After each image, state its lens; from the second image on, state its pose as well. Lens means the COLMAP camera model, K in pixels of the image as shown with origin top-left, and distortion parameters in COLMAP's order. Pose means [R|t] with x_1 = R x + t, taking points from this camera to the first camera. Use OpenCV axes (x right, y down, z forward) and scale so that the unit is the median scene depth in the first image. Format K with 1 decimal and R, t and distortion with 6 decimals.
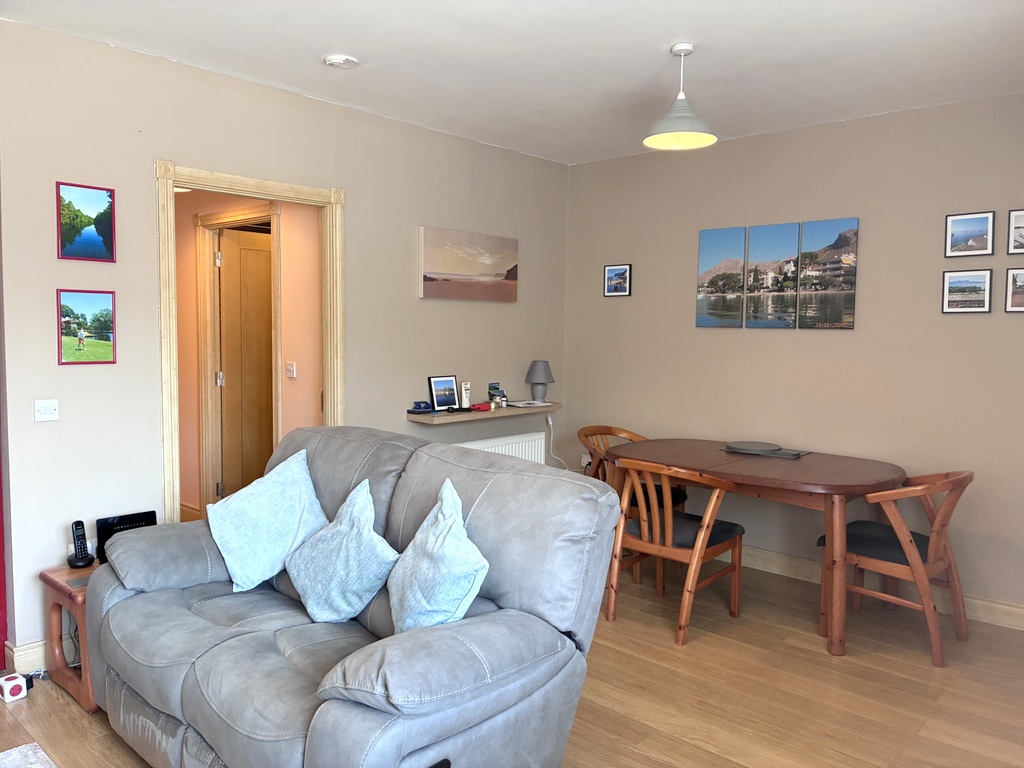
lens RADIAL K [[812.3, 0, 512.0], [0, 812.3, 384.0], [0, 0, 1]] dist [0.046909, -0.071692]
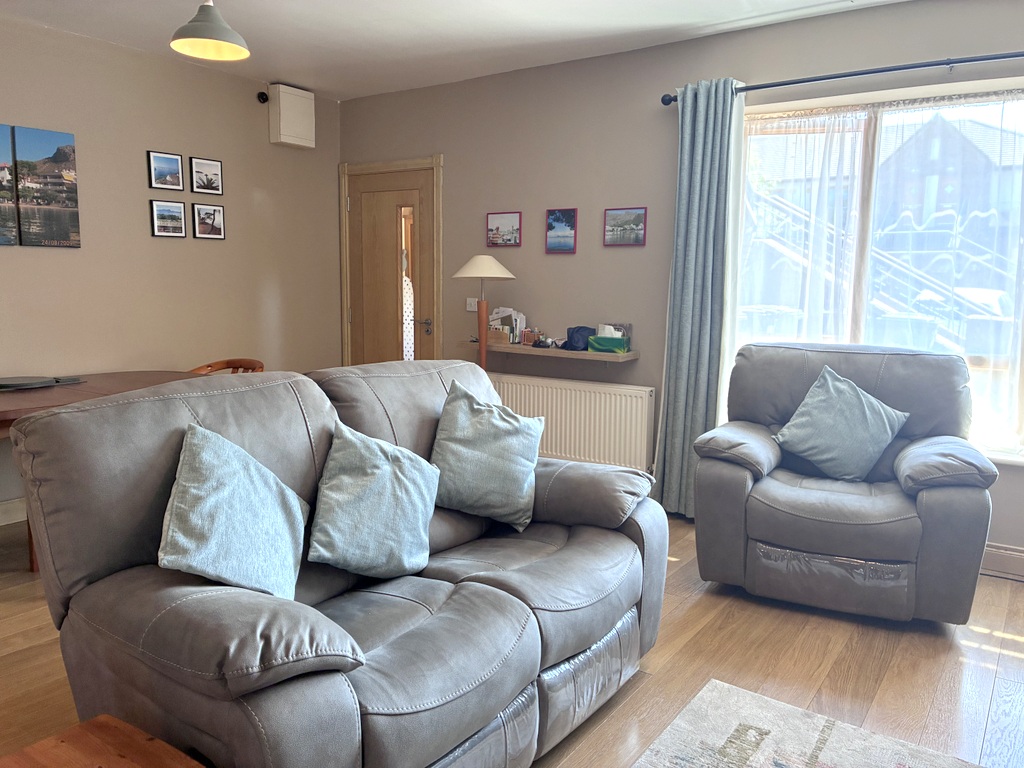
lens RADIAL K [[812.3, 0, 512.0], [0, 812.3, 384.0], [0, 0, 1]] dist [0.046909, -0.071692]
pose [[-0.181733, -0.139977, 0.973334, -0.676456], [0.055323, 0.986794, 0.152242, -0.025741], [-0.981791, 0.081515, -0.171589, 0.663287]]
